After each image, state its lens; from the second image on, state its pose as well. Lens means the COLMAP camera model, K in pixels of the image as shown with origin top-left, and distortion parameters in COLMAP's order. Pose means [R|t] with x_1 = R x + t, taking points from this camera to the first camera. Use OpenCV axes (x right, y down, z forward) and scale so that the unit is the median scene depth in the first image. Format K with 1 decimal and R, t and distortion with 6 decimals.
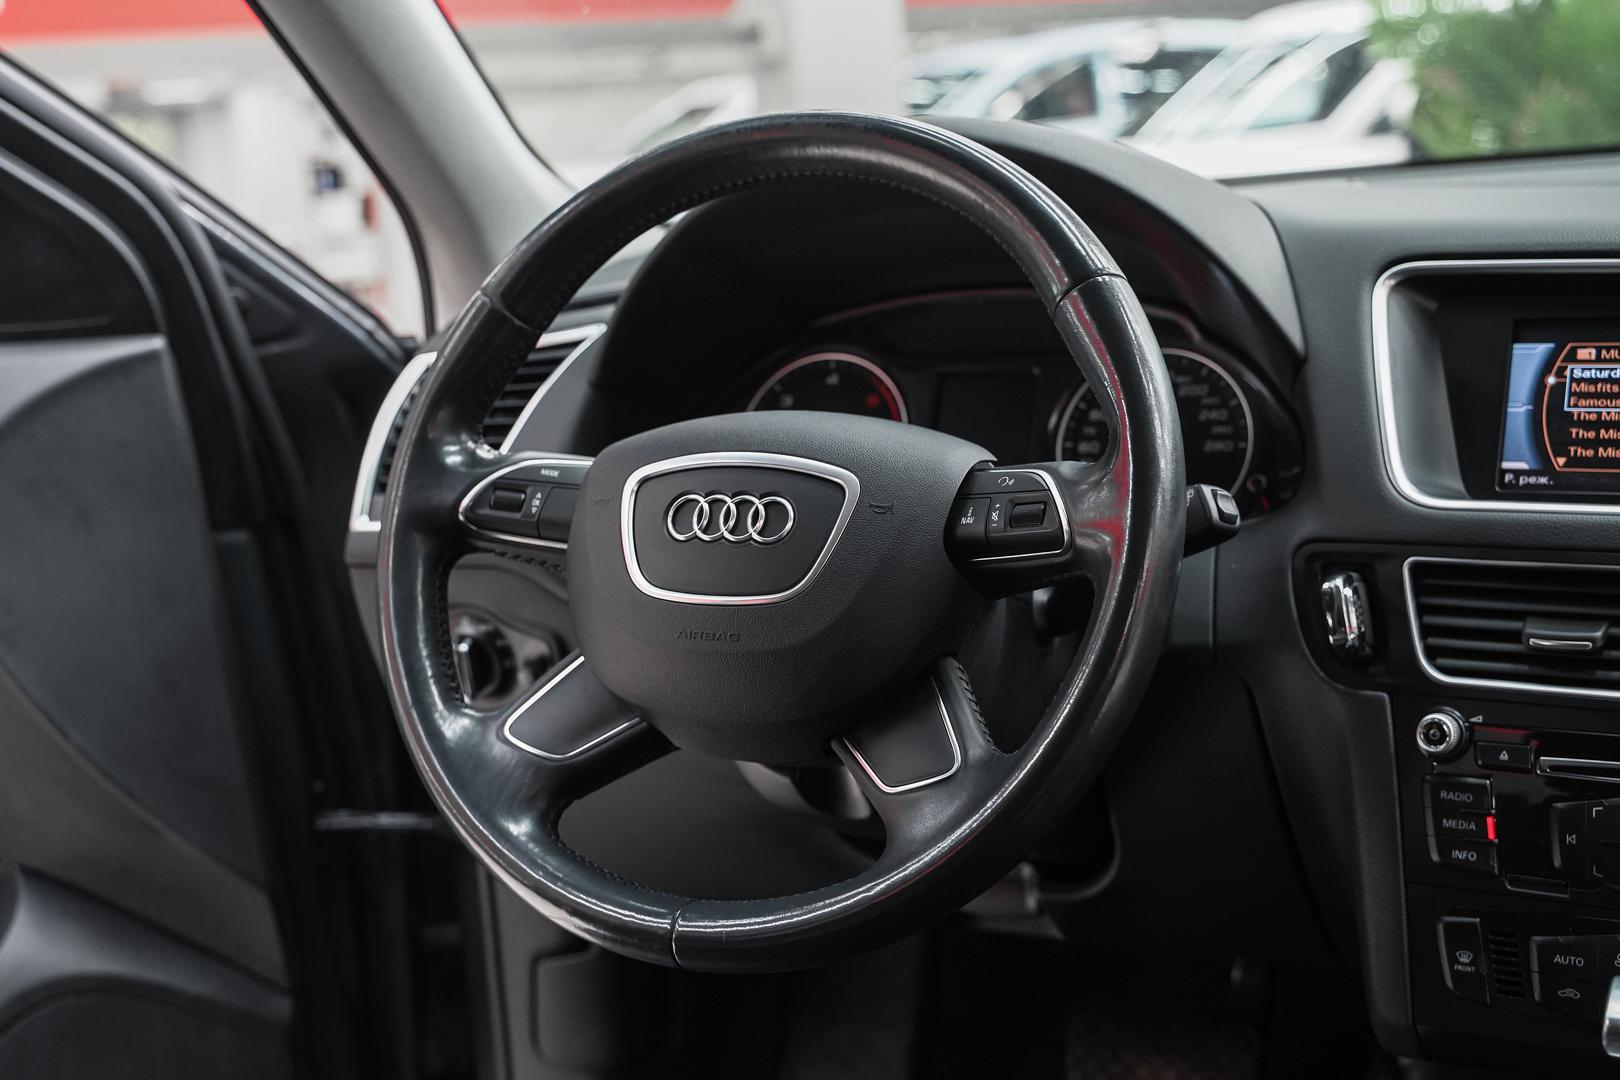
lens RADIAL K [[2149.6, 0, 759.1], [0, 2149.6, 511.6], [0, 0, 1]] dist [0.004052, -0.049377]
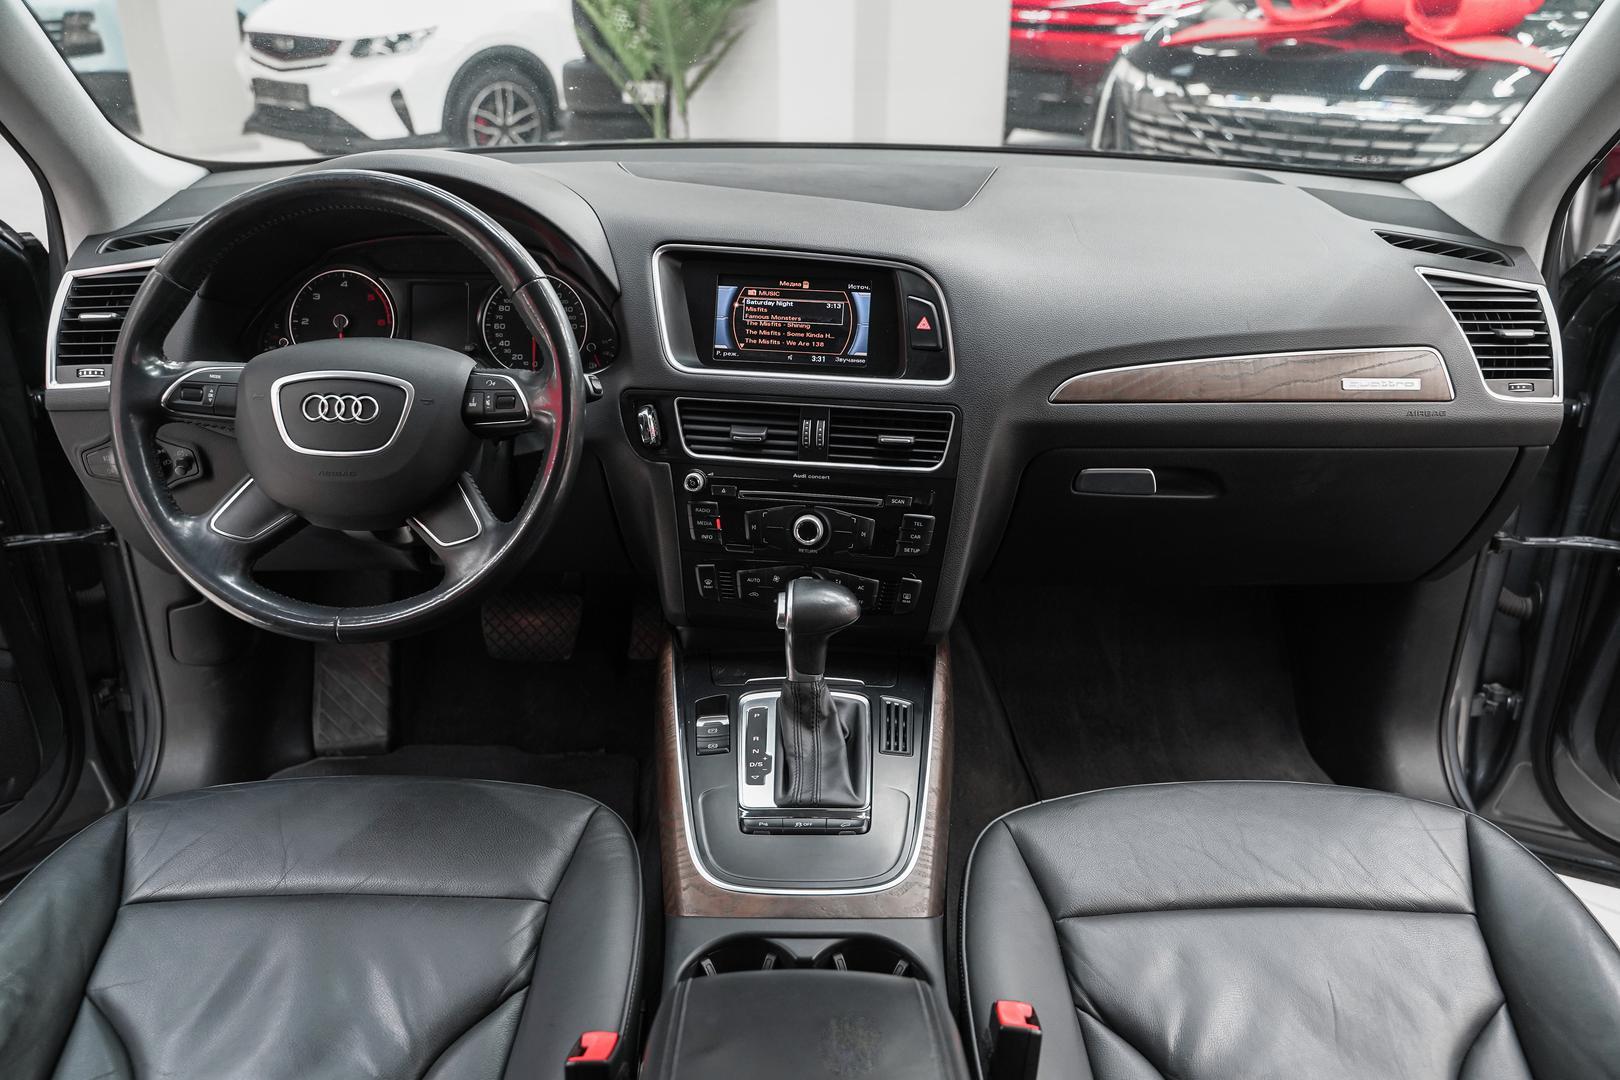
lens RADIAL K [[1291.9, 0, 810.0], [0, 1291.9, 540.0], [0, 0, 1]] dist [-0.014125, 0.012925]
pose [[0.888125, -0.114763, 0.445044, -0.153981], [-0.001149, 0.967766, 0.251850, -0.159084], [-0.459601, -0.224186, 0.859365, -0.162177]]
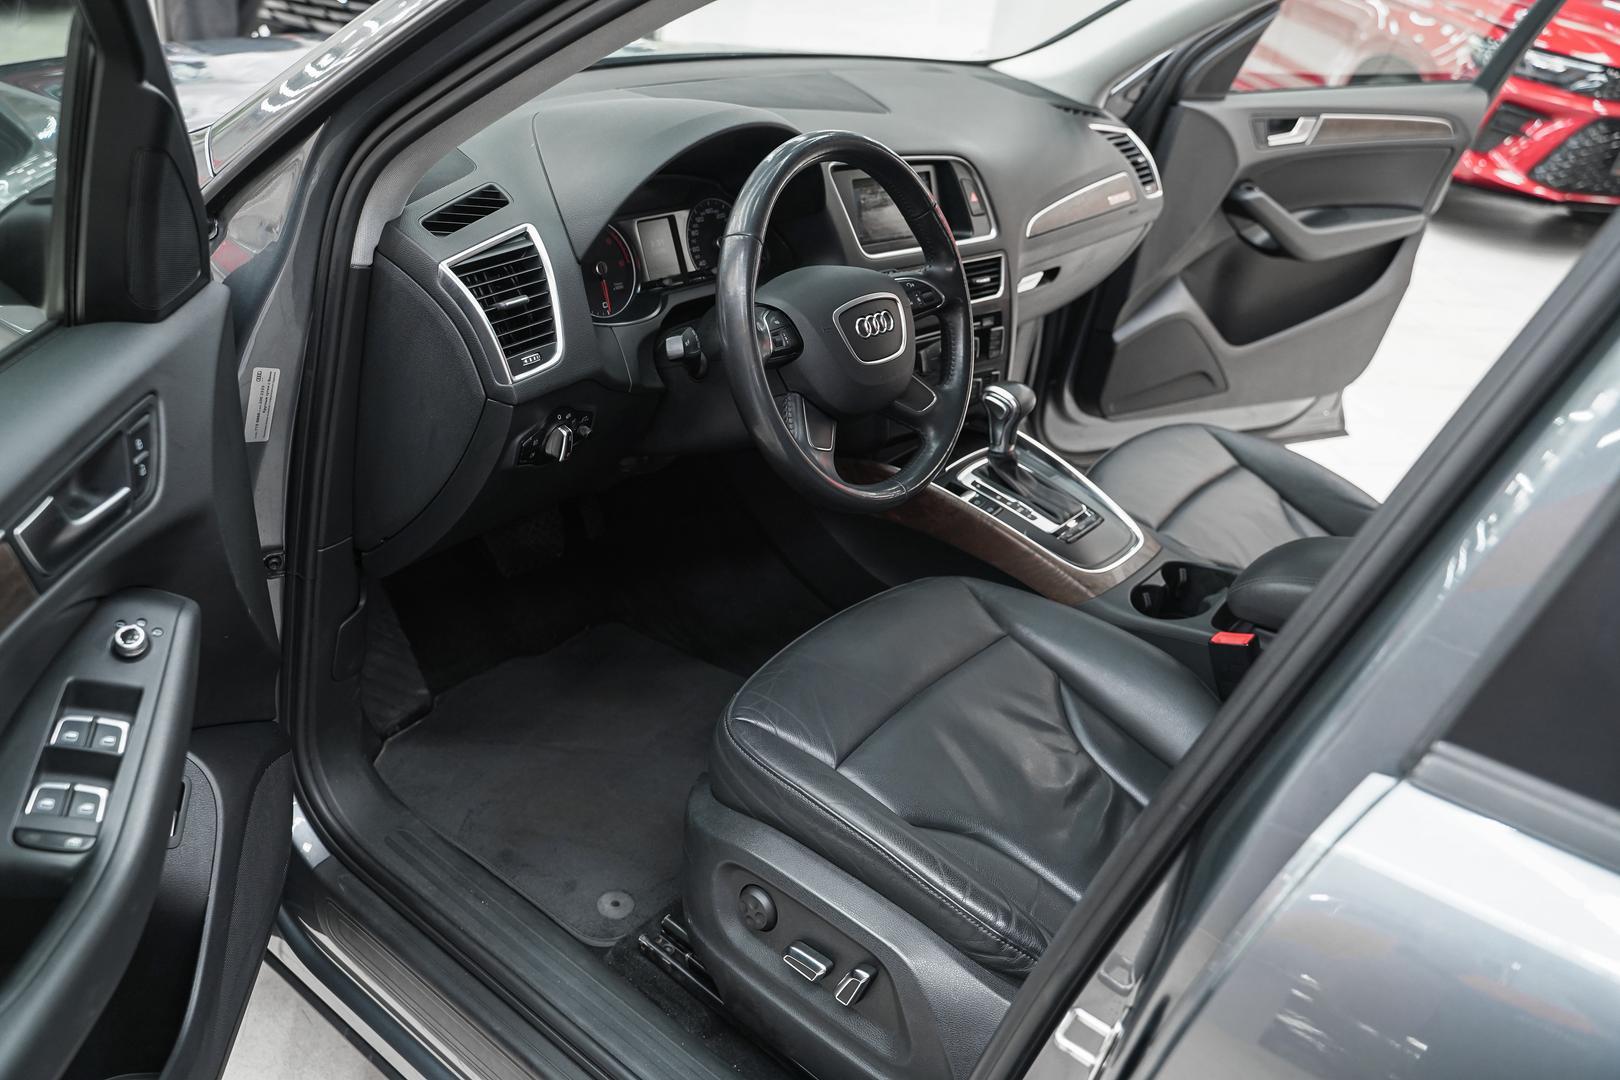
lens RADIAL K [[1300.7, 0, 807.6], [0, 1300.7, 537.0], [0, 0, 1]] dist [-0.015358, 0.004808]
pose [[0.190832, -0.385157, 0.902905, -1.327715], [0.024962, 0.921415, 0.387778, -0.317879], [-0.981305, -0.051462, 0.185450, 0.755550]]
